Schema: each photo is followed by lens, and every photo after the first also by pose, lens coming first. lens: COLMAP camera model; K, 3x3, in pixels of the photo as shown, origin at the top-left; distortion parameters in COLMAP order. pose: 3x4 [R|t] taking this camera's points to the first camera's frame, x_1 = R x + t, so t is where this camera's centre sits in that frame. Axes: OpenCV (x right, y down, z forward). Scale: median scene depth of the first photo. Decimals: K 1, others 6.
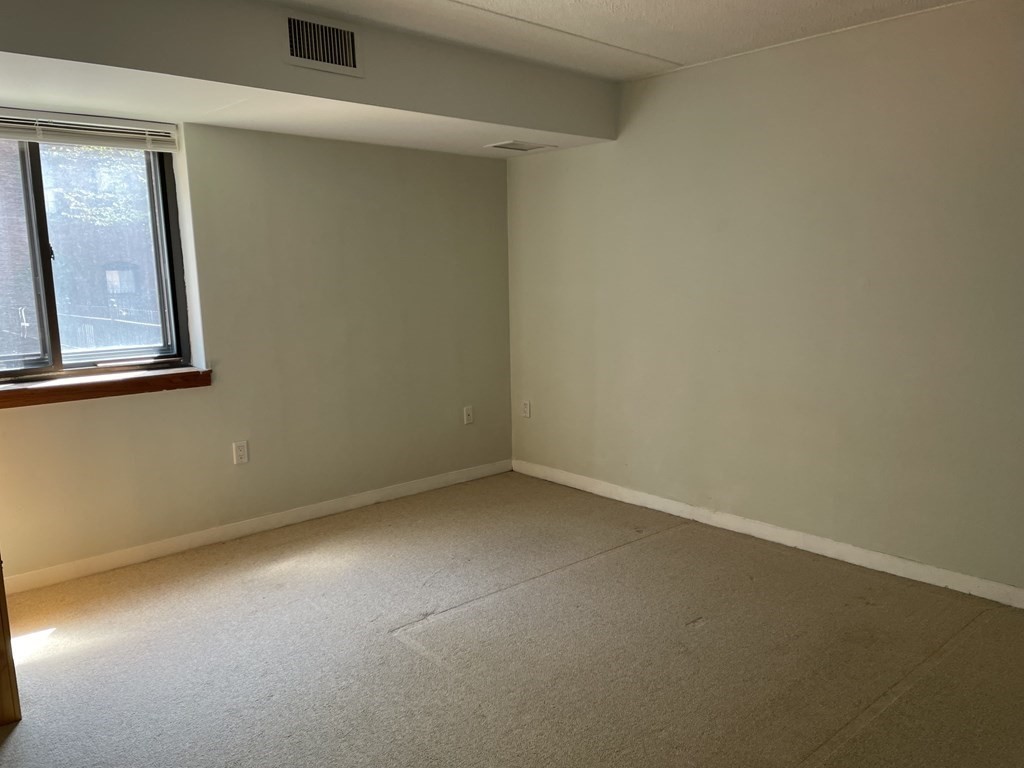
lens RADIAL K [[775.0, 0, 513.4], [0, 775.0, 386.1], [0, 0, 1]] dist [0.121052, -0.144327]
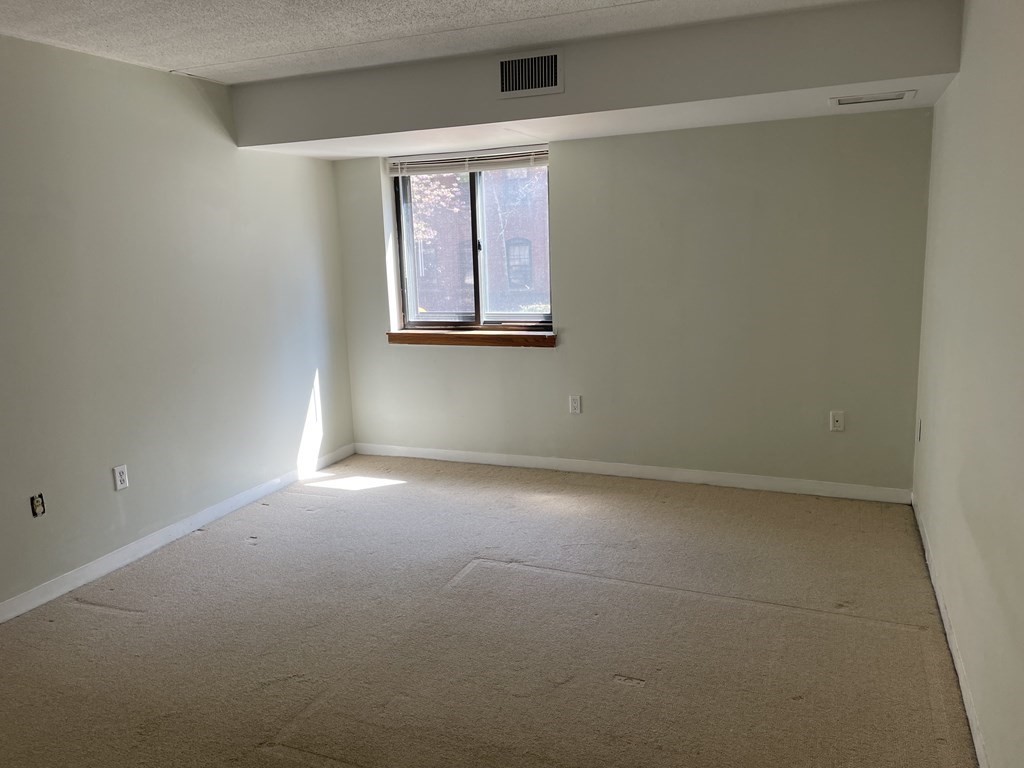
lens RADIAL K [[775.0, 0, 513.4], [0, 775.0, 386.1], [0, 0, 1]] dist [0.121052, -0.144327]
pose [[0.432125, 0.167306, -0.886159, 0.777307], [-0.111864, 0.984995, 0.131417, -0.106052], [0.894849, 0.042341, 0.444356, 0.413456]]
